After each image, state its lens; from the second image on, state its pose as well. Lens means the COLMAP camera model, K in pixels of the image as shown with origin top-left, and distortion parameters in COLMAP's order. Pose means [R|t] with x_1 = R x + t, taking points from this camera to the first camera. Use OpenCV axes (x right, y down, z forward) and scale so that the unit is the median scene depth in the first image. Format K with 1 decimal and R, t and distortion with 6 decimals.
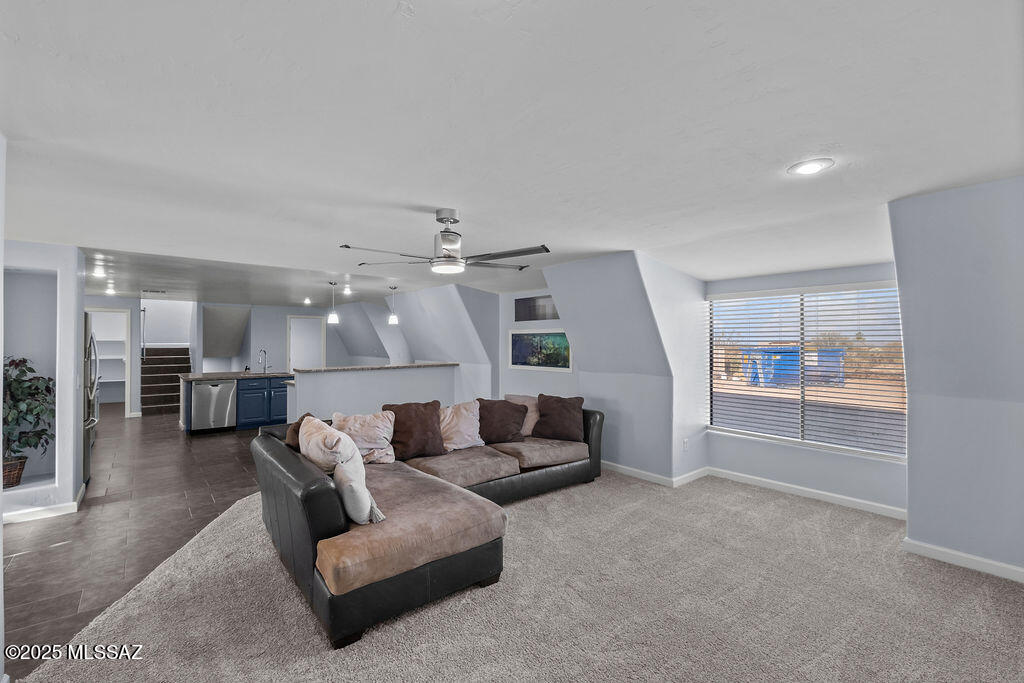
lens RADIAL K [[447.1, 0, 504.3], [0, 447.1, 335.8], [0, 0, 1]] dist [-0.000687, -0.000232]
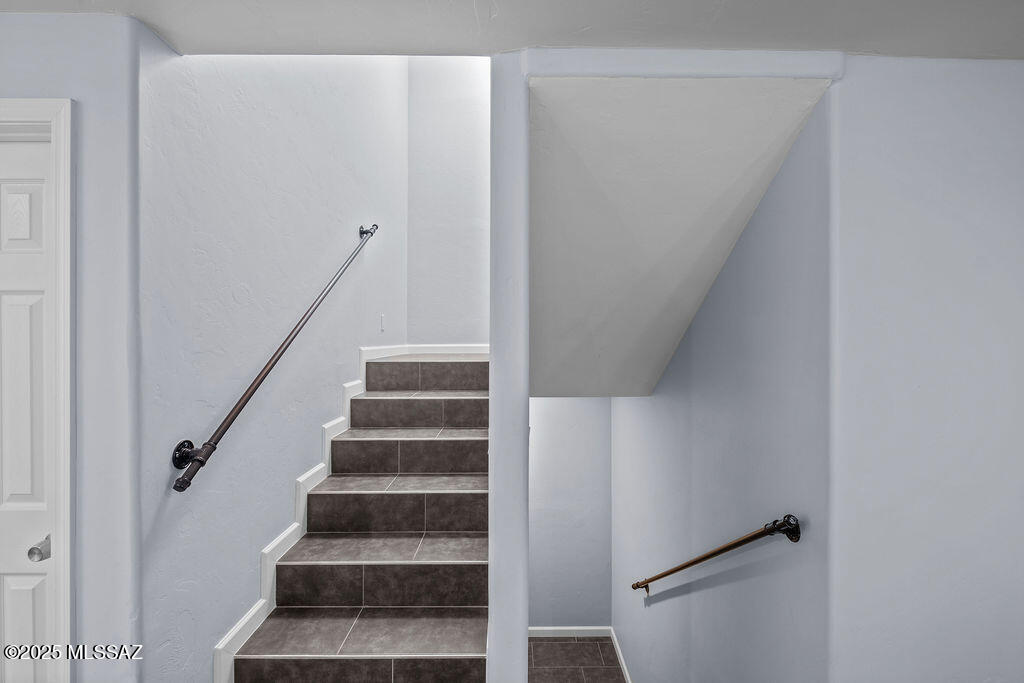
lens RADIAL K [[443.9, 0, 517.5], [0, 443.9, 339.7], [0, 0, 1]] dist [-0.001233, -0.006784]
pose [[0.784302, 0.002836, -0.620373, -0.651559], [0.004319, 0.999940, 0.010031, 0.012135], [0.620365, -0.010547, 0.784243, 0.981863]]
